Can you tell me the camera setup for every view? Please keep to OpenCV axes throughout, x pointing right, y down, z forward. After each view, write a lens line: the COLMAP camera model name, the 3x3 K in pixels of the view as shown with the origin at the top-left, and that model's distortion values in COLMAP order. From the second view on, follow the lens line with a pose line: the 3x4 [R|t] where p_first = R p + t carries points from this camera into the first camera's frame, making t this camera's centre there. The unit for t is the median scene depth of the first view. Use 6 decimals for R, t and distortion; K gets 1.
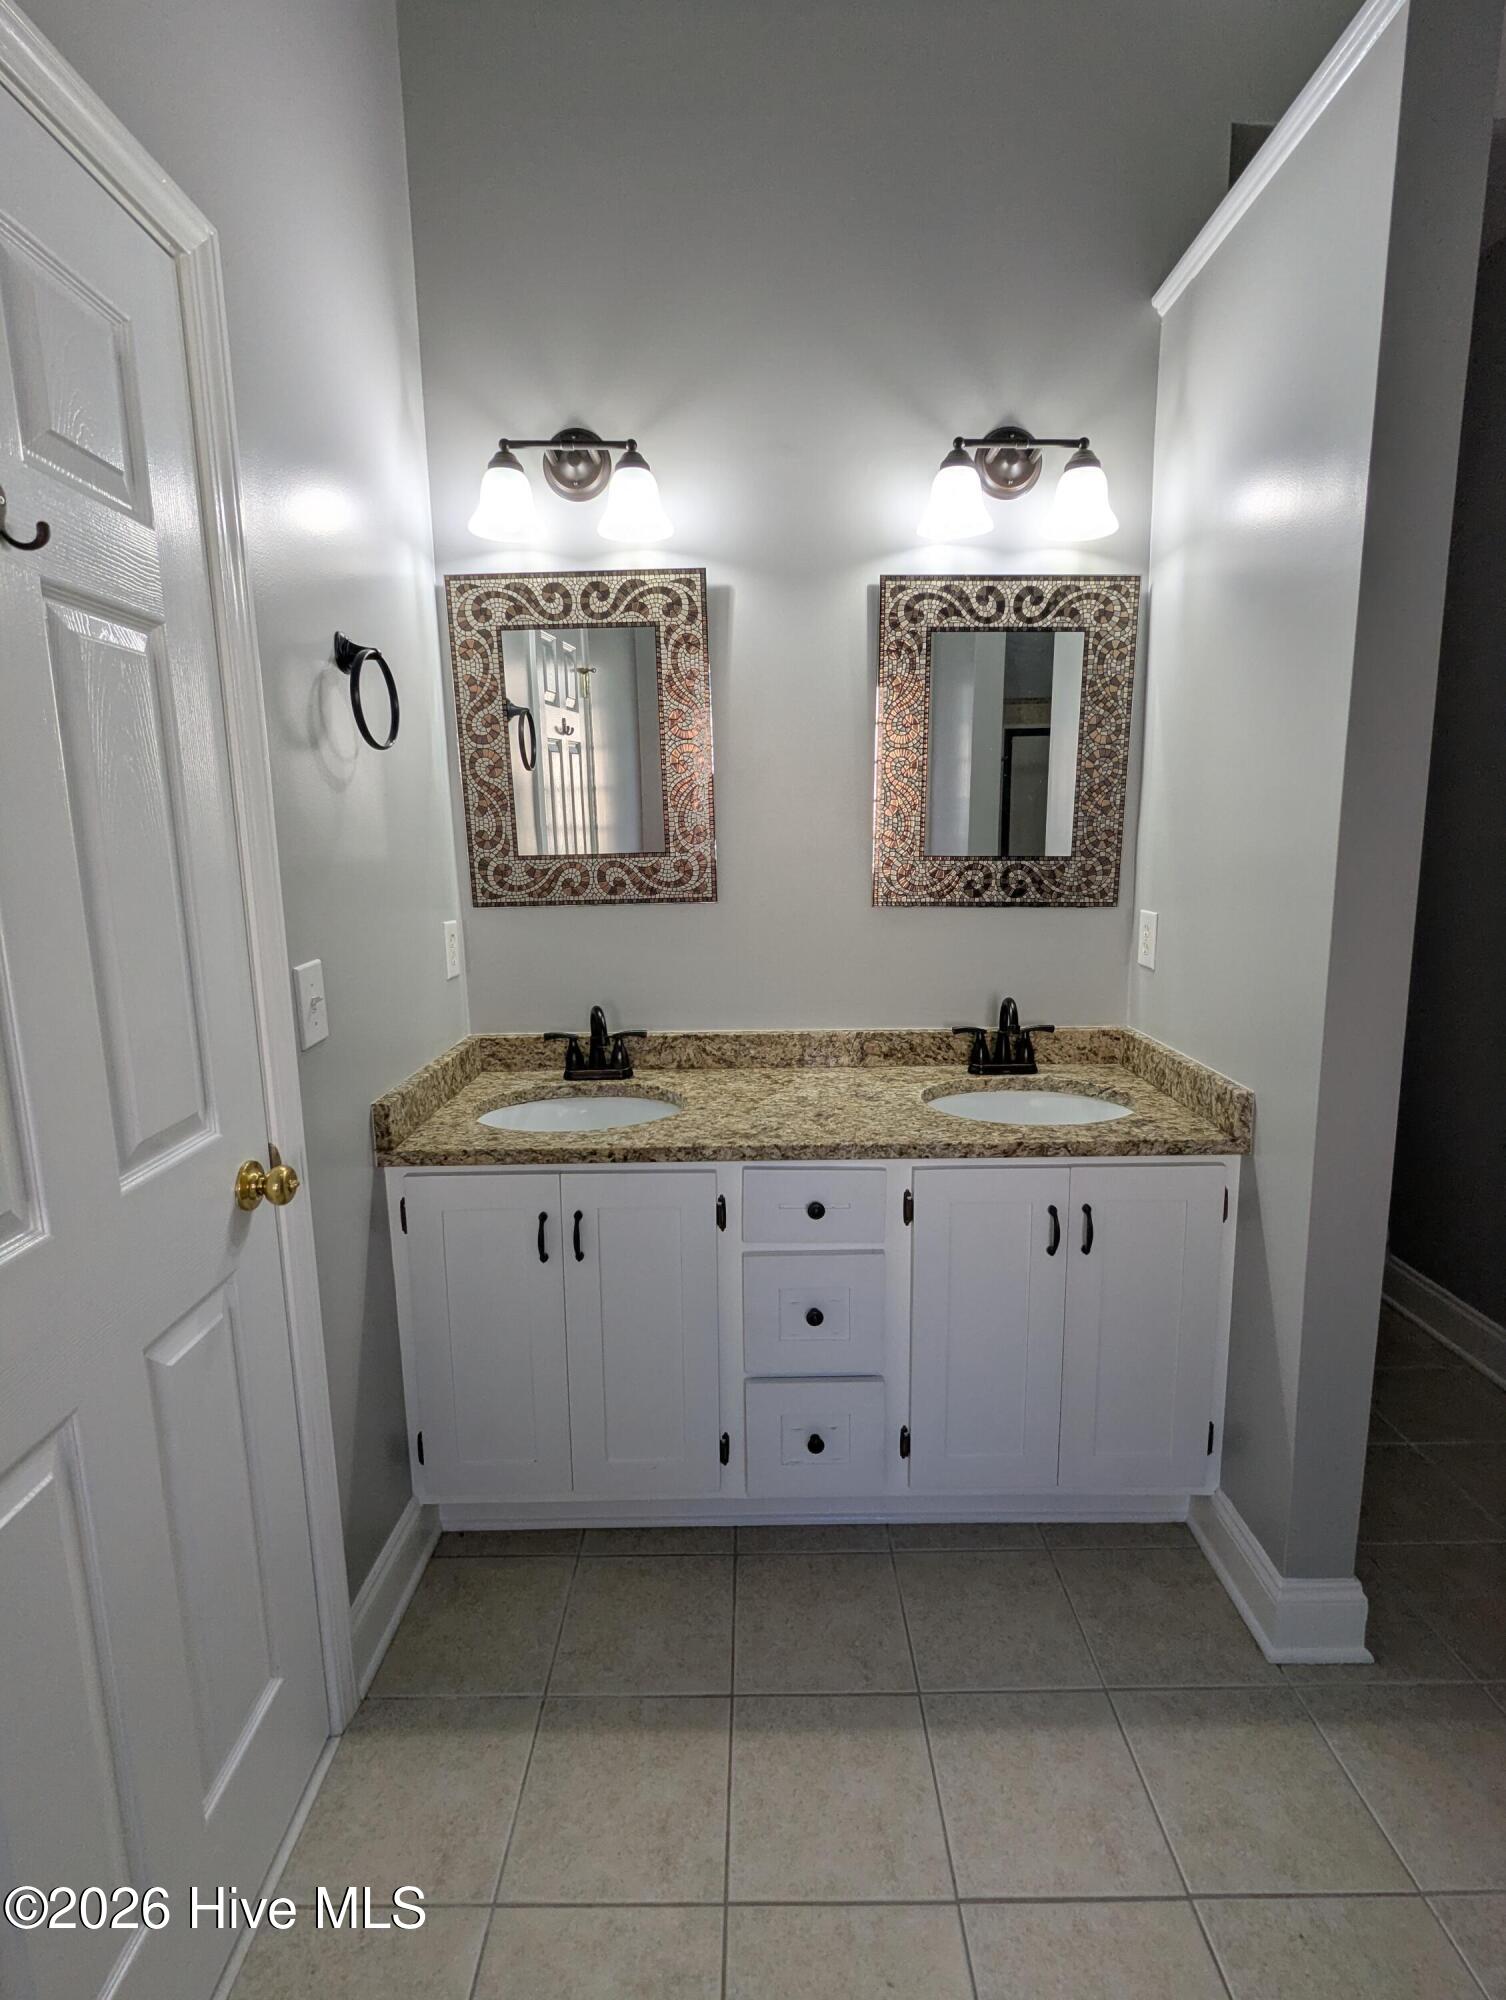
lens RADIAL K [[957.3, 0, 755.1], [0, 957.3, 997.8], [0, 0, 1]] dist [0.001786, -0.000636]
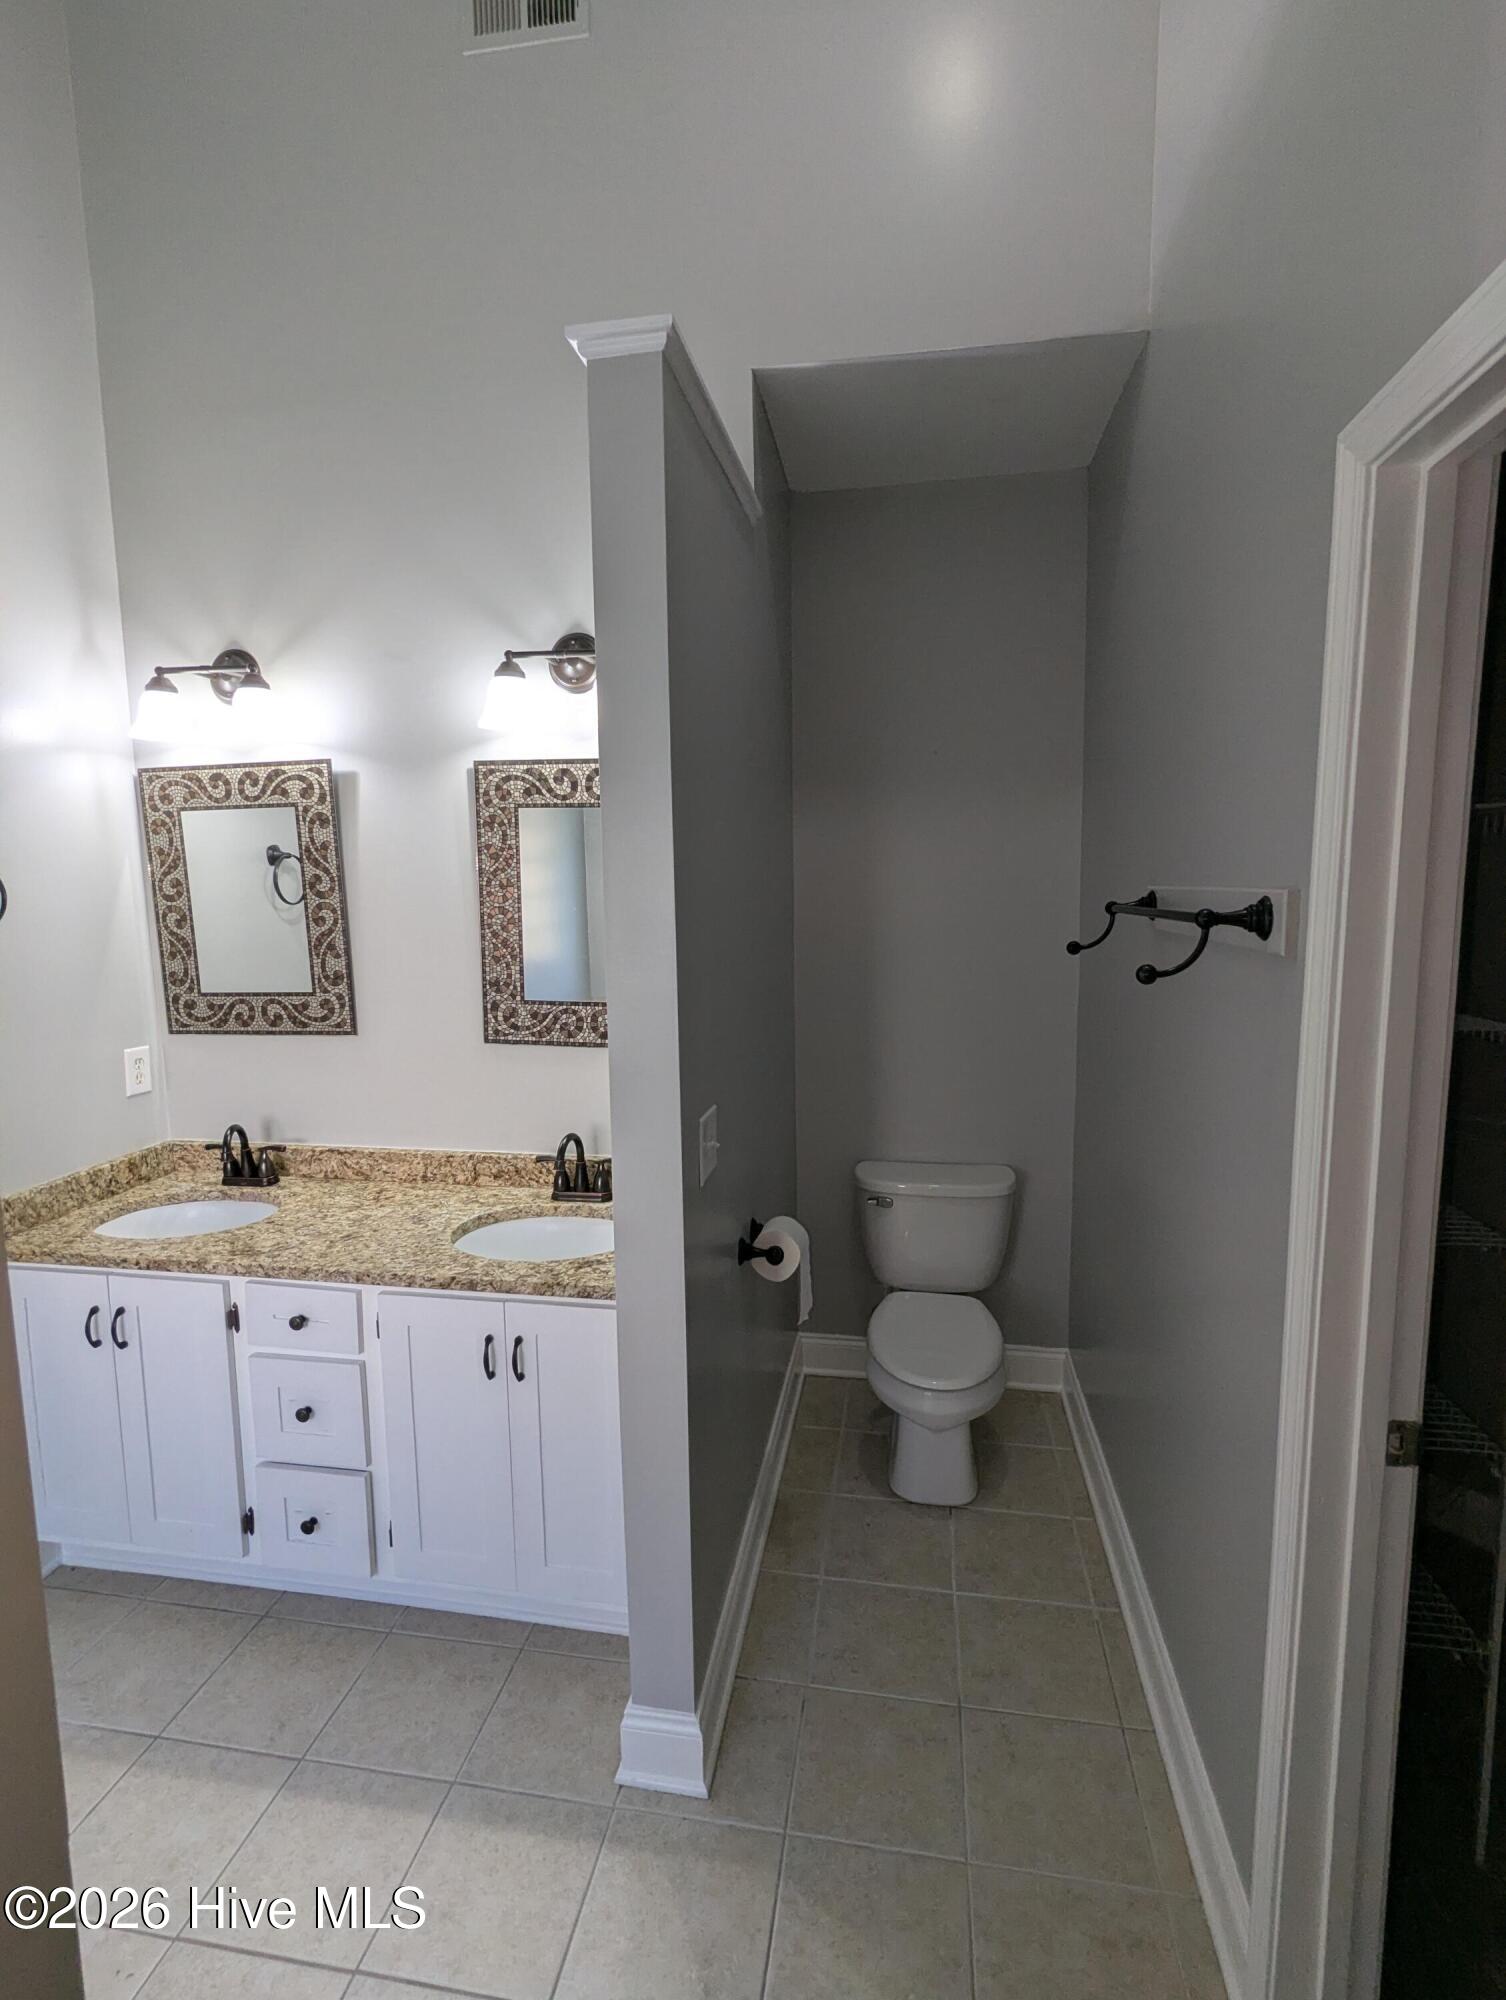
lens RADIAL K [[957.3, 0, 745.9], [0, 957.3, 996.7], [0, 0, 1]] dist [0.001786, -0.000636]
pose [[0.985234, 0.022634, -0.169708, 0.654215], [-0.030745, 0.998499, -0.045319, -0.115062], [0.168428, 0.049867, 0.984452, -0.066243]]
